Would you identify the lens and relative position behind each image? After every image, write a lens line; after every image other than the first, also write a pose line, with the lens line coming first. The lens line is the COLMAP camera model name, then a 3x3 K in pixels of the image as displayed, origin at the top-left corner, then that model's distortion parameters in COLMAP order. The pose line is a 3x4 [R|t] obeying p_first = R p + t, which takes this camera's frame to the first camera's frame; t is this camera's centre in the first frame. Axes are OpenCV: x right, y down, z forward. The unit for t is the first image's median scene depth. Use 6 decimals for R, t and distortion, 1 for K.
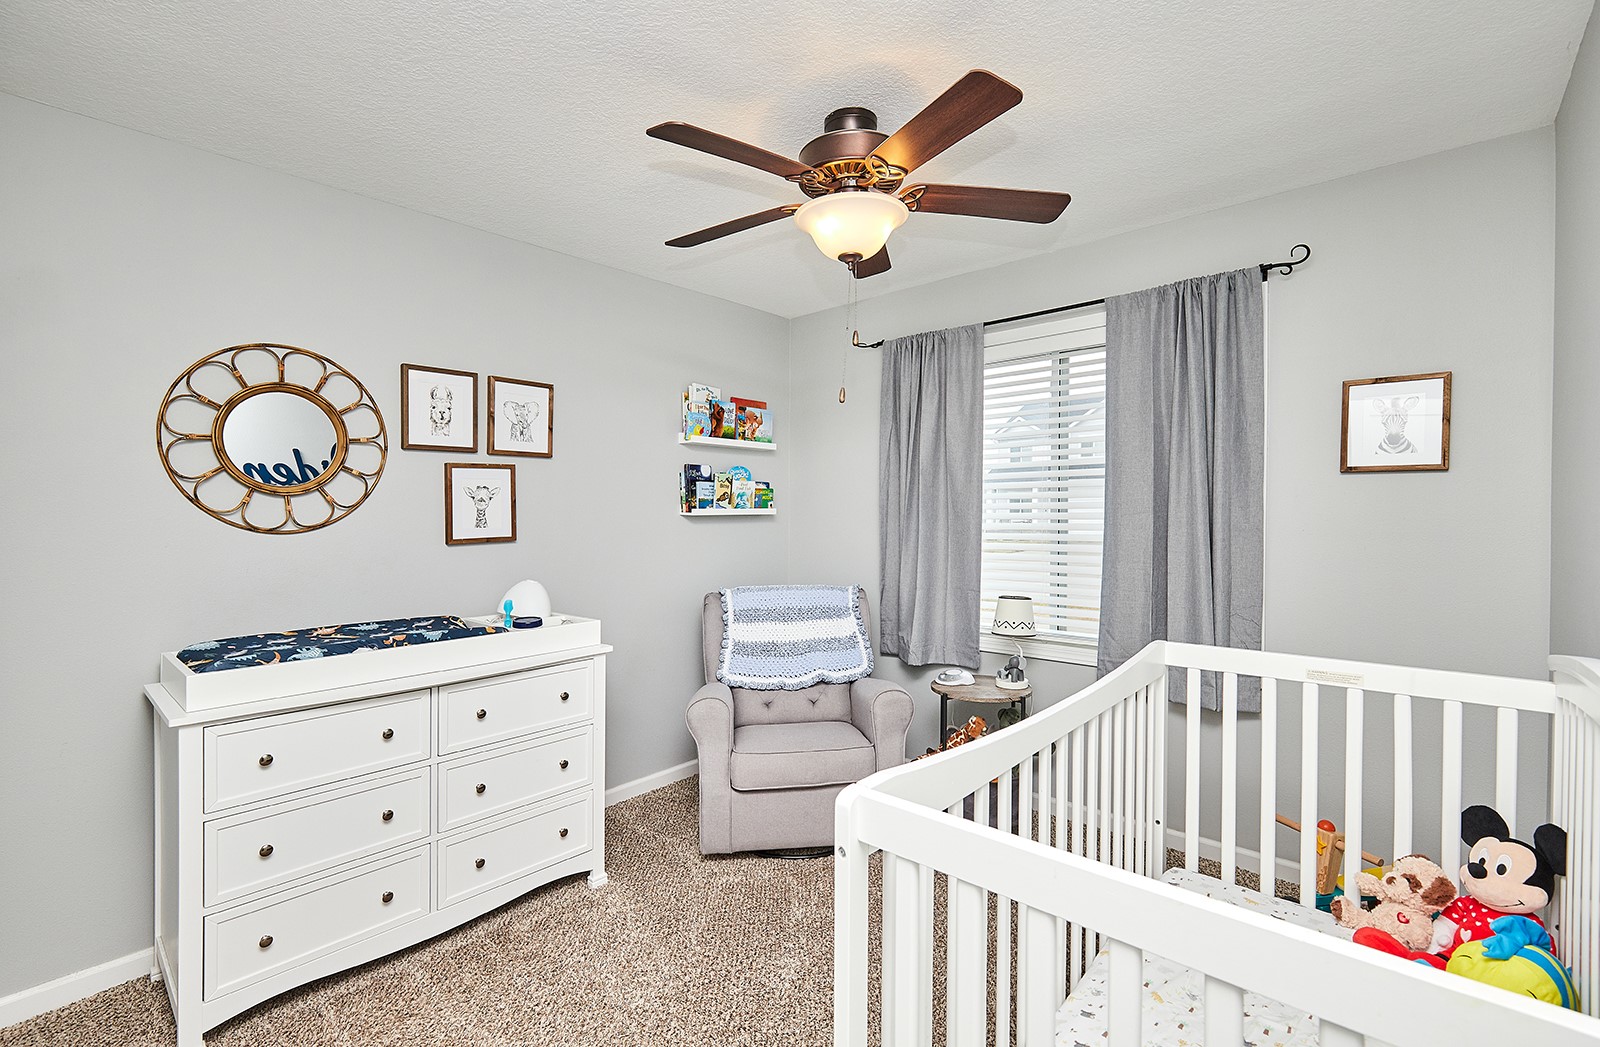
lens RADIAL K [[715.5, 0, 802.4], [0, 715.5, 526.3], [0, 0, 1]] dist [0.000886, -0.000208]
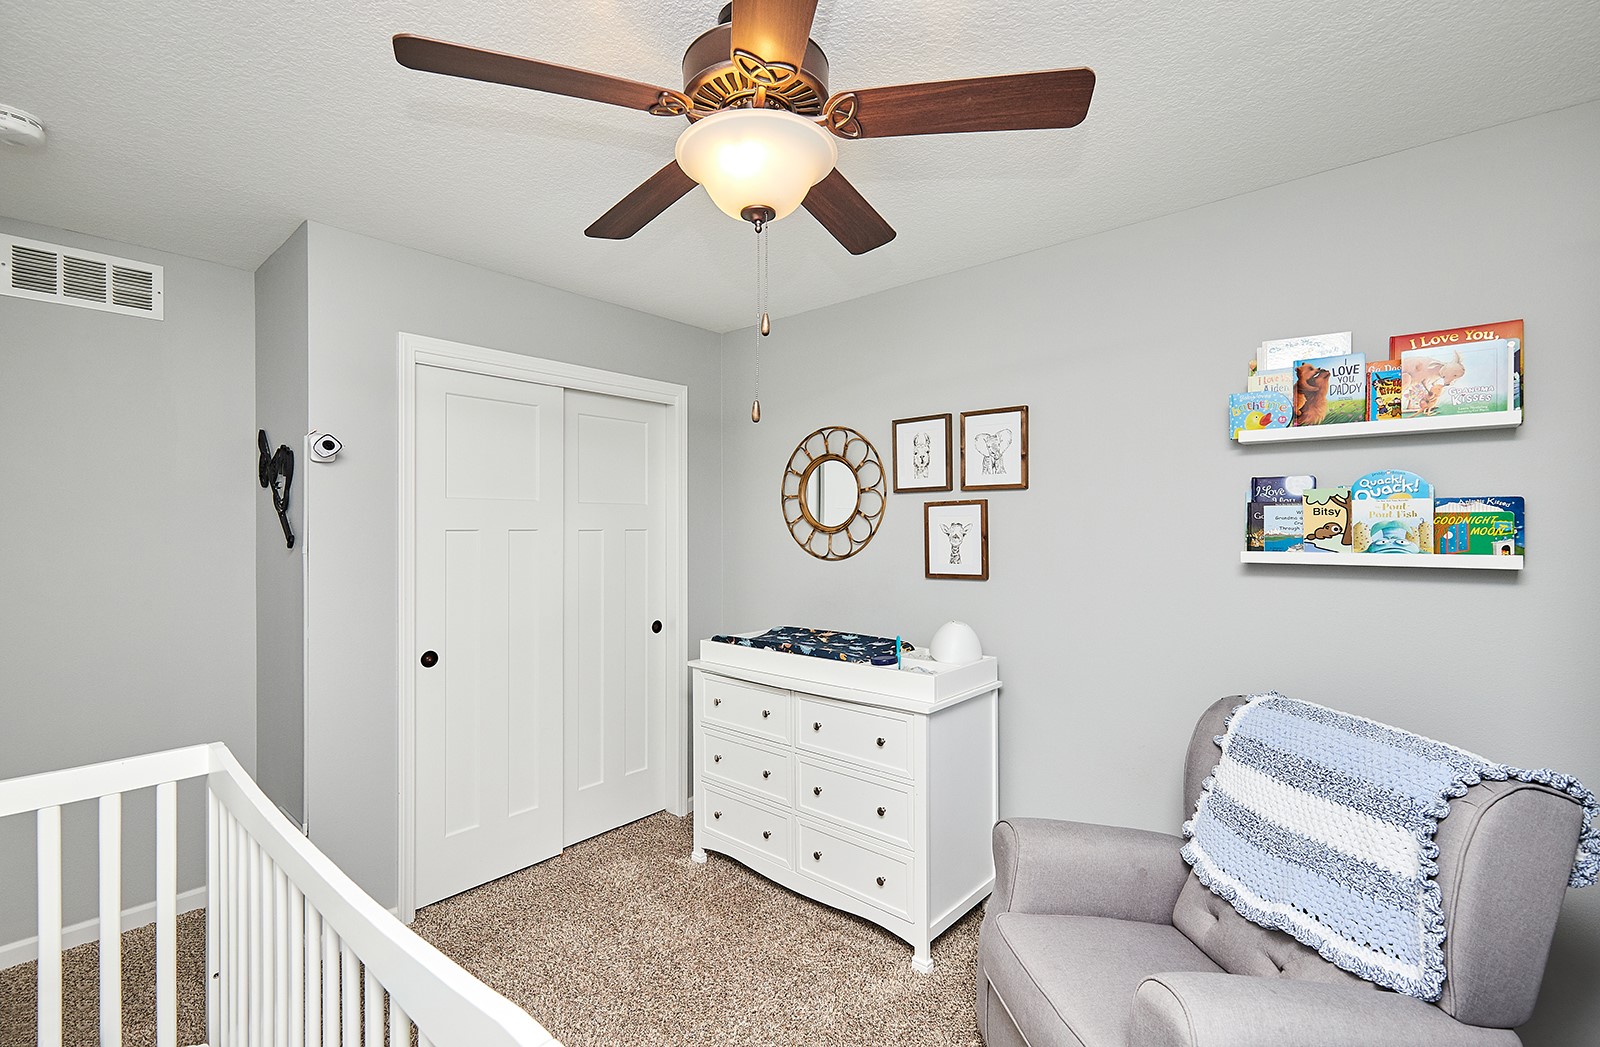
lens RADIAL K [[715.5, 0, 802.4], [0, 715.5, 526.3], [0, 0, 1]] dist [0.000886, -0.000208]
pose [[0.005372, 0.009650, -0.999939, 0.567345], [-0.014815, 0.999844, 0.009570, -0.057702], [0.999876, 0.014763, 0.005514, 0.776923]]
